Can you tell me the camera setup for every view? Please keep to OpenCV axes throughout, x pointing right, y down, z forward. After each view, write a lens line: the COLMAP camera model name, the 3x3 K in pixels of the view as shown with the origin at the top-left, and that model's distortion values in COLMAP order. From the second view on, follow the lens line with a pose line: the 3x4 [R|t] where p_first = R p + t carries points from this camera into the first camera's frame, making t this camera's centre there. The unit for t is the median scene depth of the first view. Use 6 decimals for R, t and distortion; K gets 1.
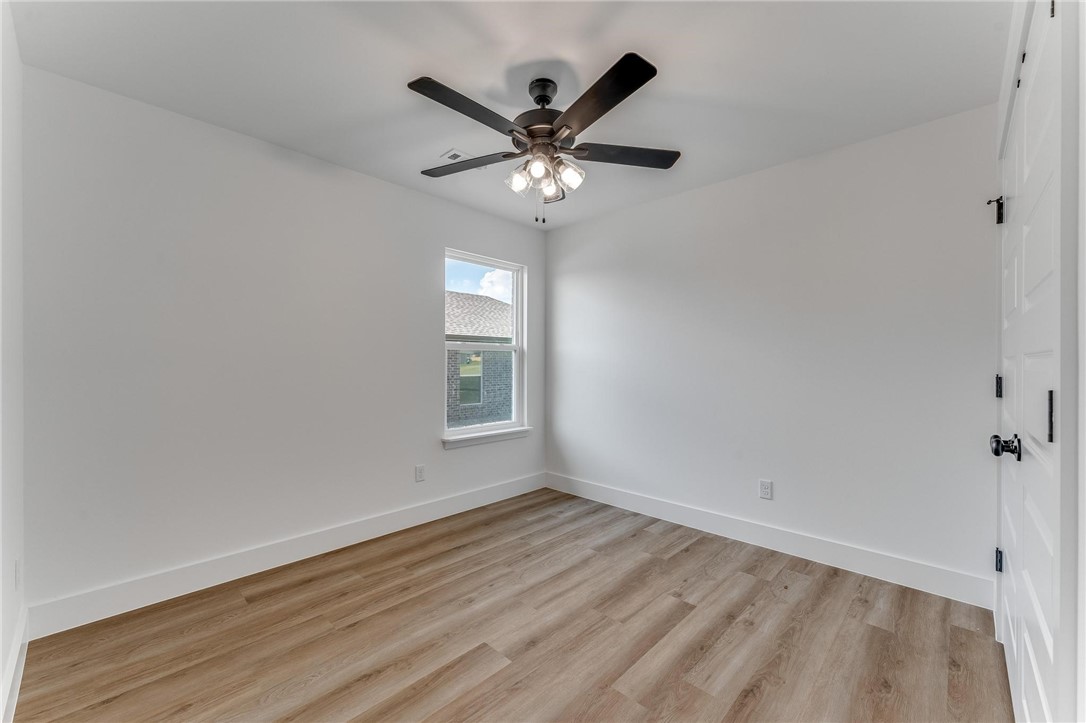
lens RADIAL K [[457.2, 0, 542.2], [0, 457.2, 363.2], [0, 0, 1]] dist [-0.000004, -0.000089]
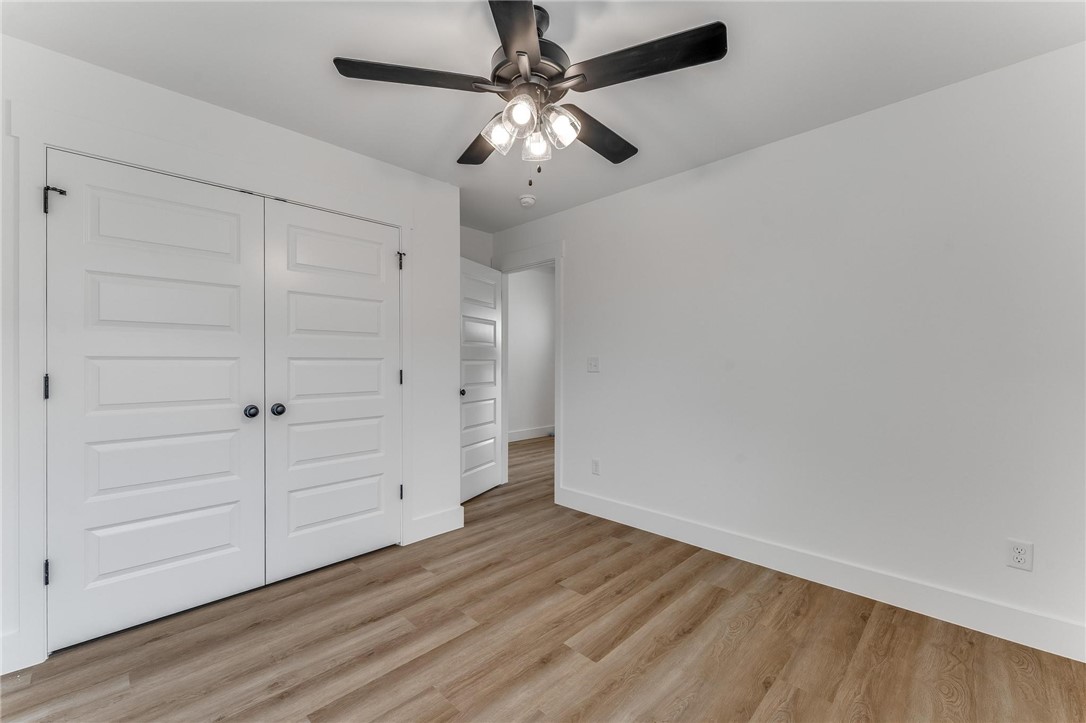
lens RADIAL K [[457.2, 0, 542.2], [0, 457.2, 363.2], [0, 0, 1]] dist [-0.000004, -0.000089]
pose [[-0.999948, 0.001850, 0.010033, -0.027761], [0.001850, 0.999998, -0.000053, 0.003029], [-0.010033, -0.000034, -0.999950, 1.979779]]
